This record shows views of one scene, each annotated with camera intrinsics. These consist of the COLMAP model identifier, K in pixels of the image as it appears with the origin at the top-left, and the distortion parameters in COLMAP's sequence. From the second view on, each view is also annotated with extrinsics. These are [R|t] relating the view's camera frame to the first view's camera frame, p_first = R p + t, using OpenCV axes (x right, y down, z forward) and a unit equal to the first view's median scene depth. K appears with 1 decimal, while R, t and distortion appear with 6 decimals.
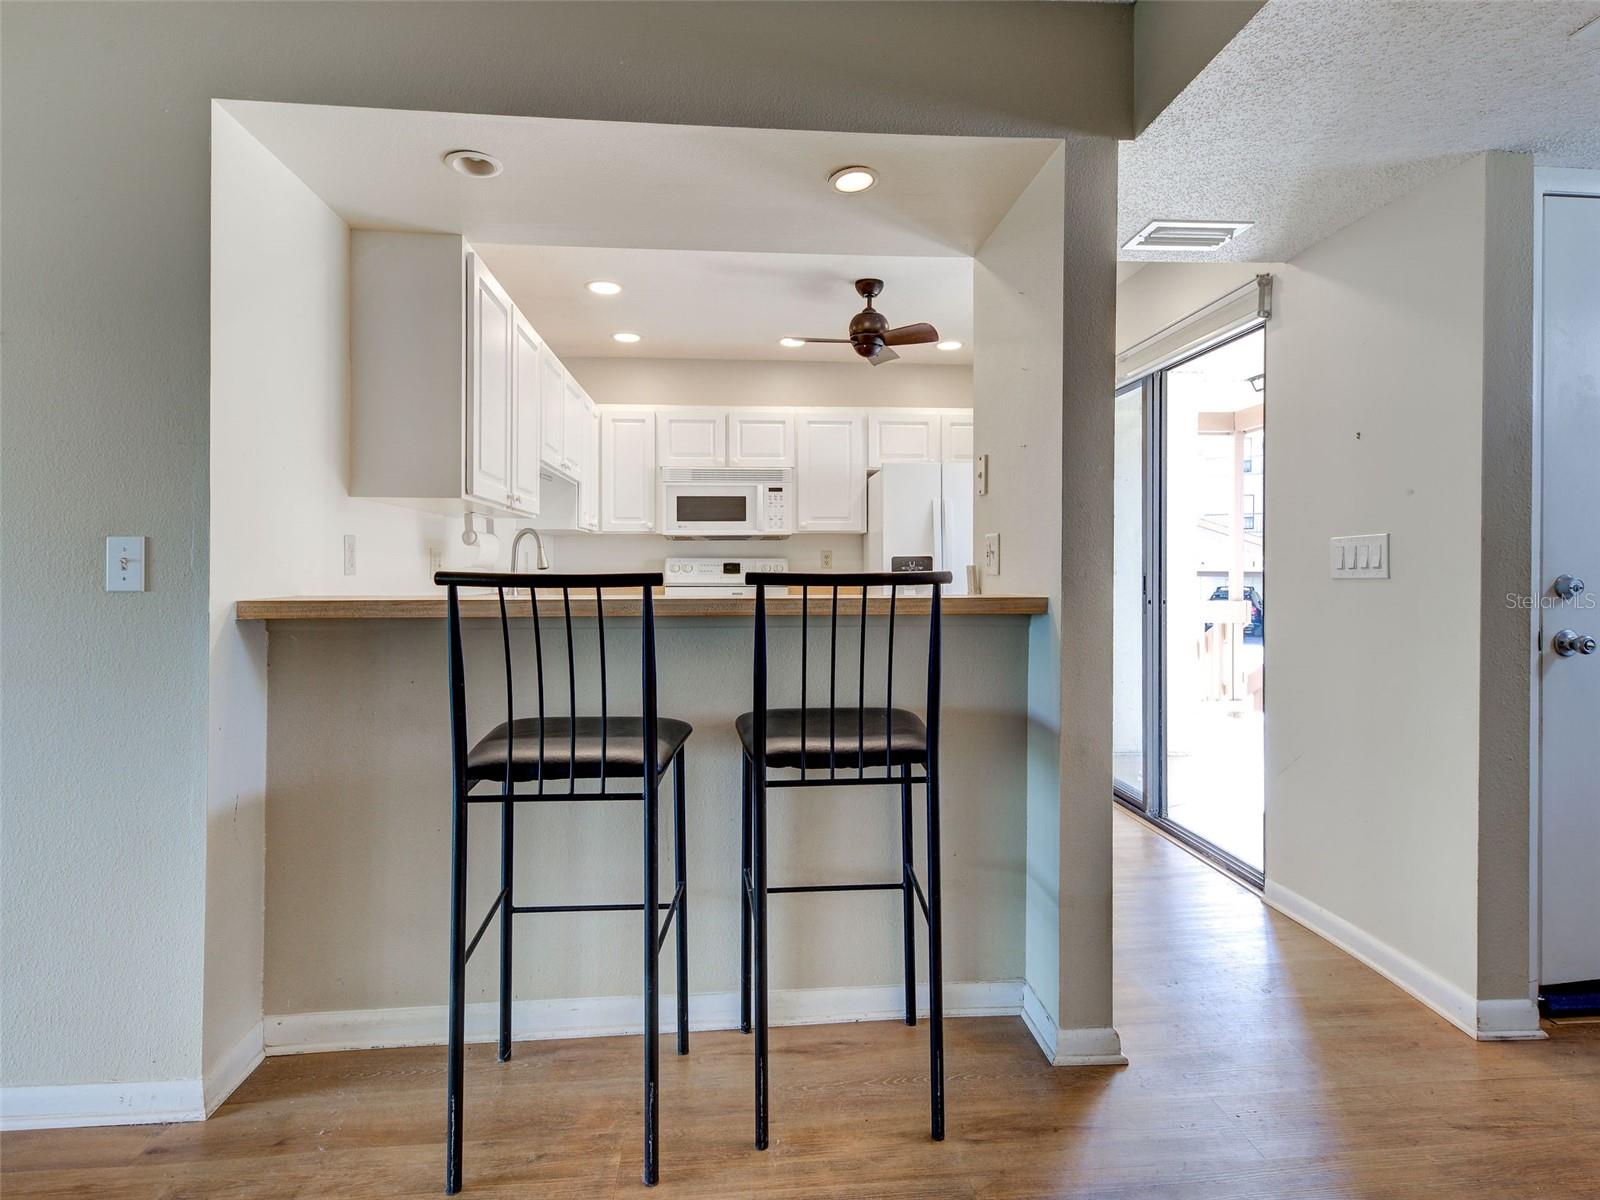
lens RADIAL K [[840.6, 0, 802.0], [0, 840.6, 572.2], [0, 0, 1]] dist [-0.001316, 0.000044]
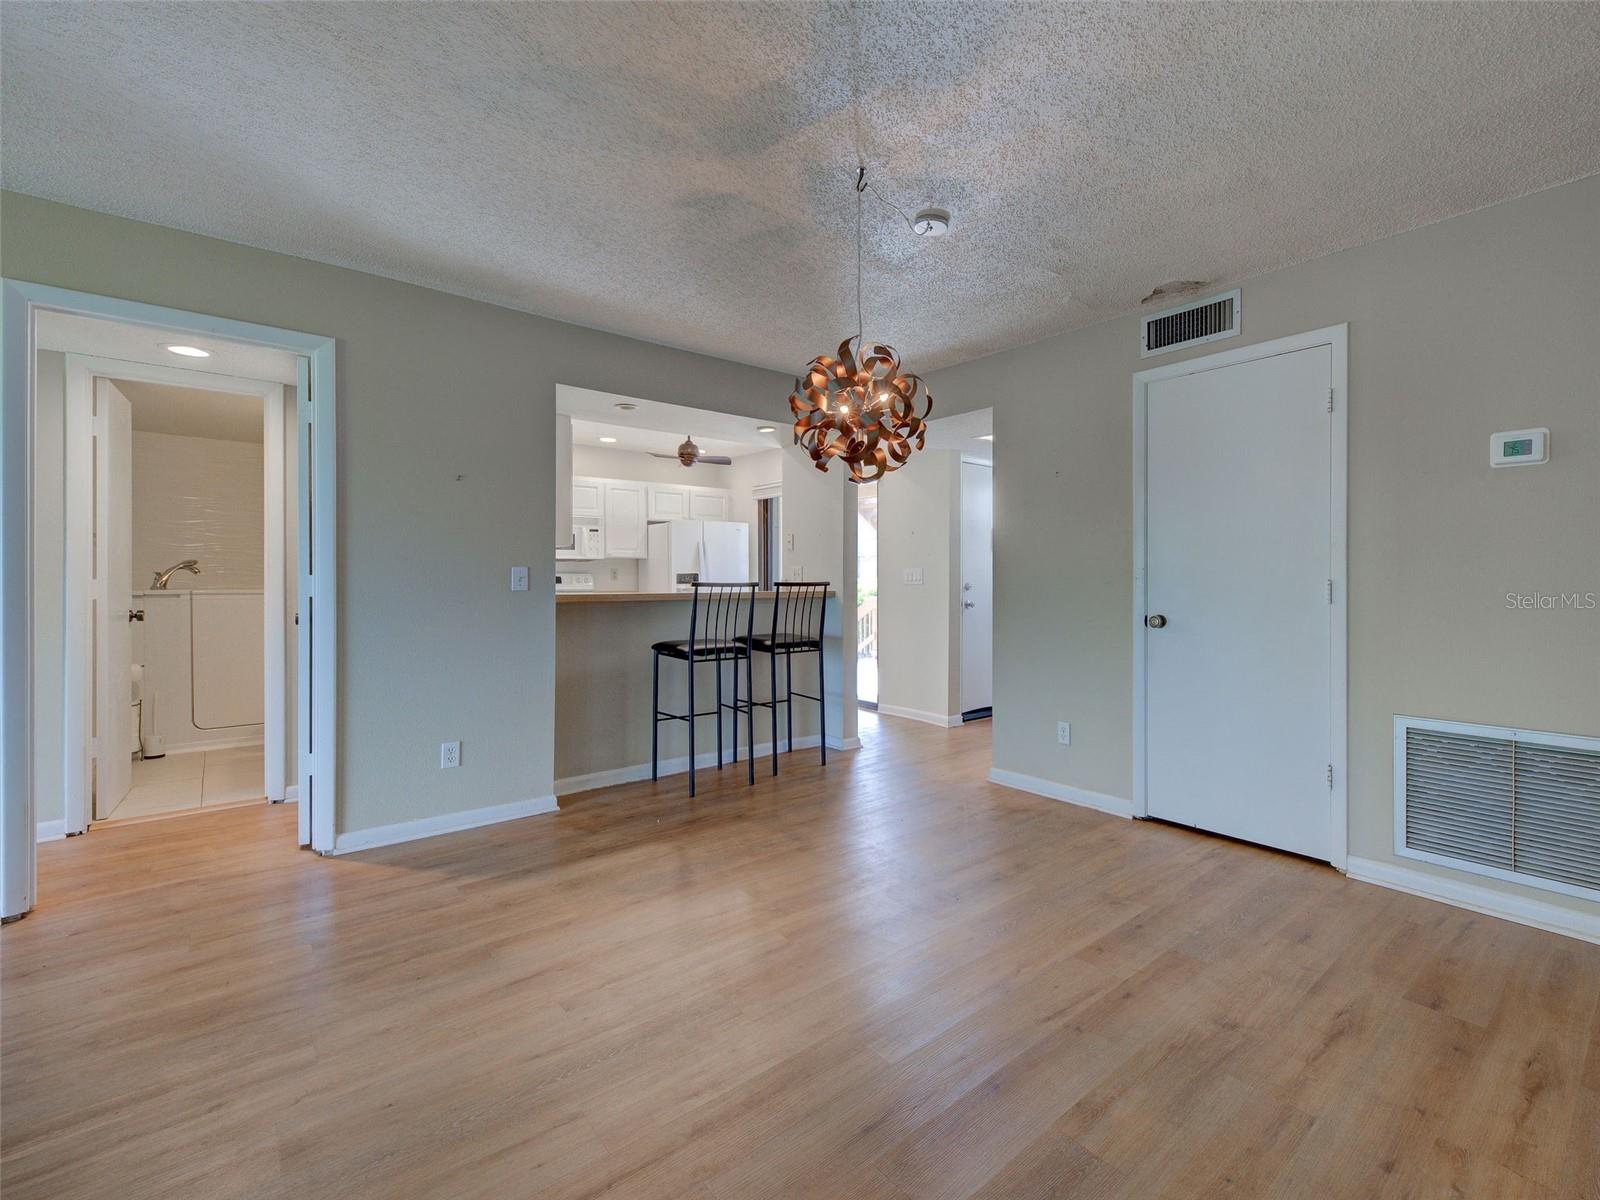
lens RADIAL K [[711.9, 0, 868.1], [0, 711.9, 585.3], [0, 0, 1]] dist [0.010875, -0.000065]
pose [[0.809181, -0.002585, 0.587554, -0.682089], [-0.000283, 0.999988, 0.004788, -0.000938], [-0.587559, -0.004040, 0.809171, -0.667909]]
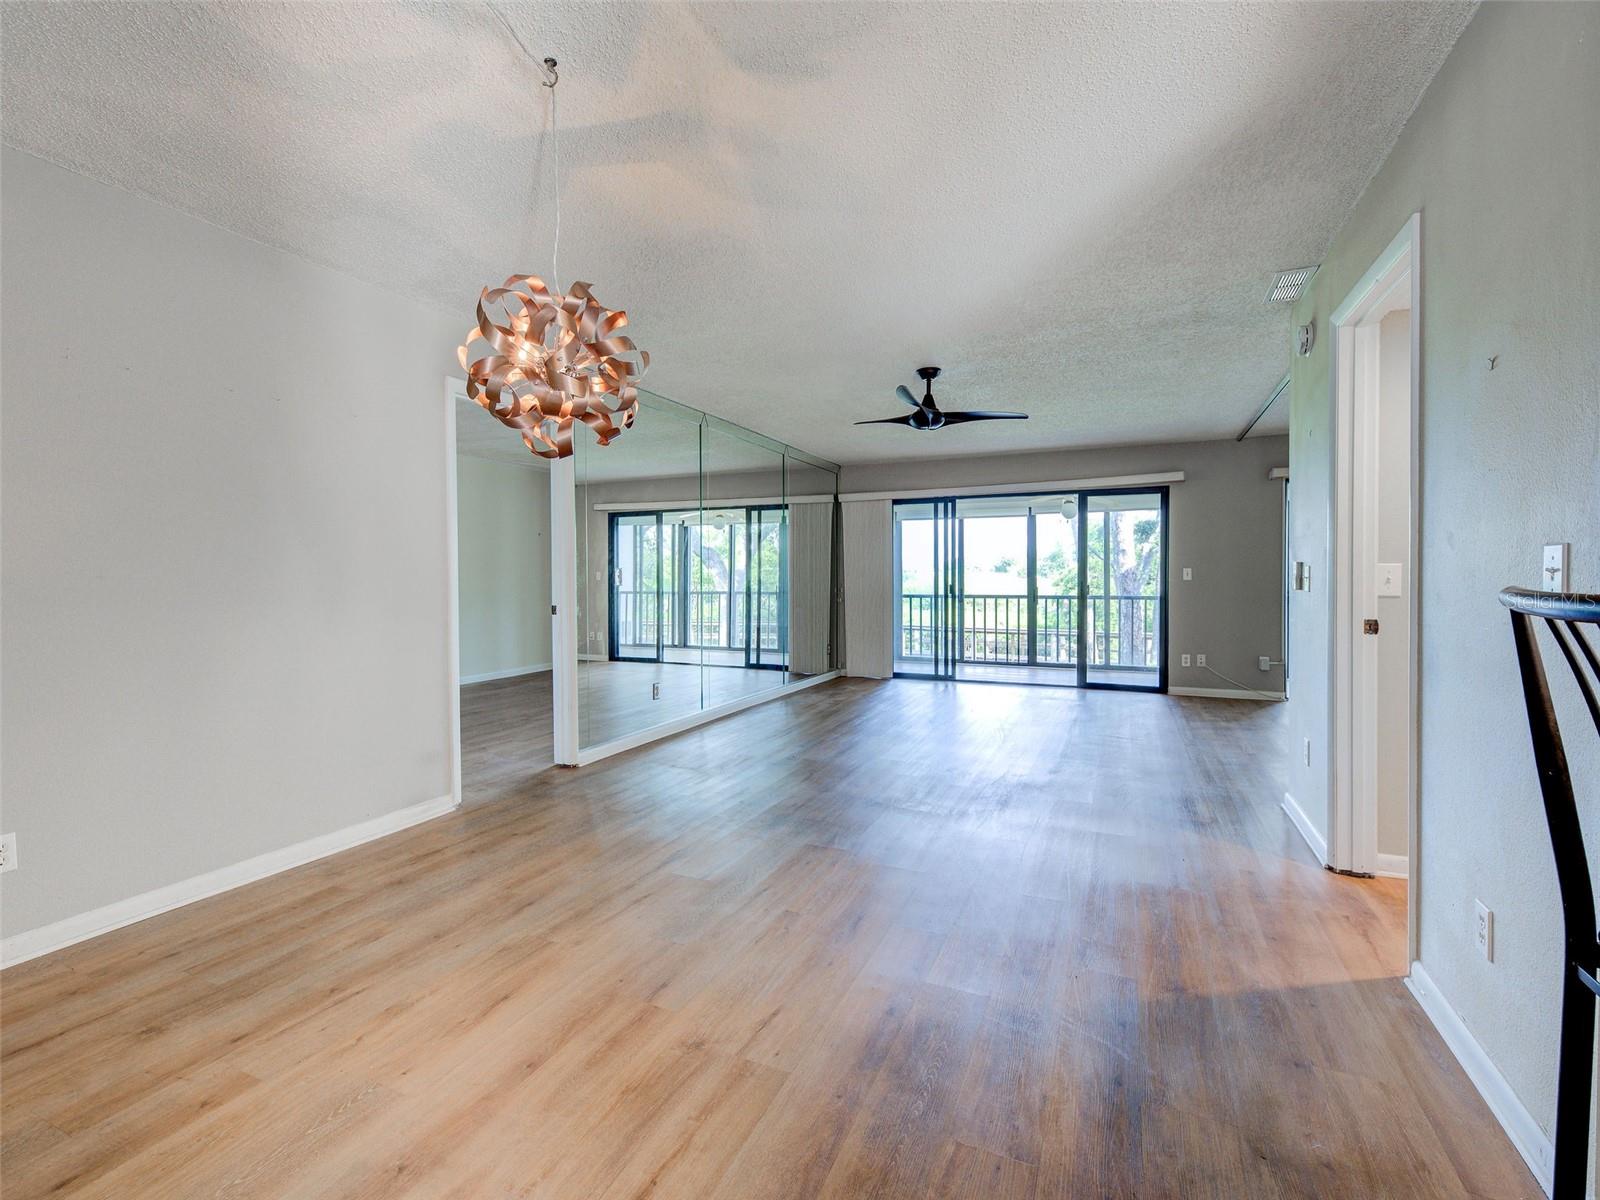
lens RADIAL K [[716.9, 0, 795.4], [0, 716.9, 575.1], [0, 0, 1]] dist [0.013959, -0.007771]
pose [[-0.490213, -0.000200, -0.871603, 0.169582], [0.001908, 0.999997, -0.001303, -0.005321], [0.871601, -0.002302, -0.490211, 0.393797]]
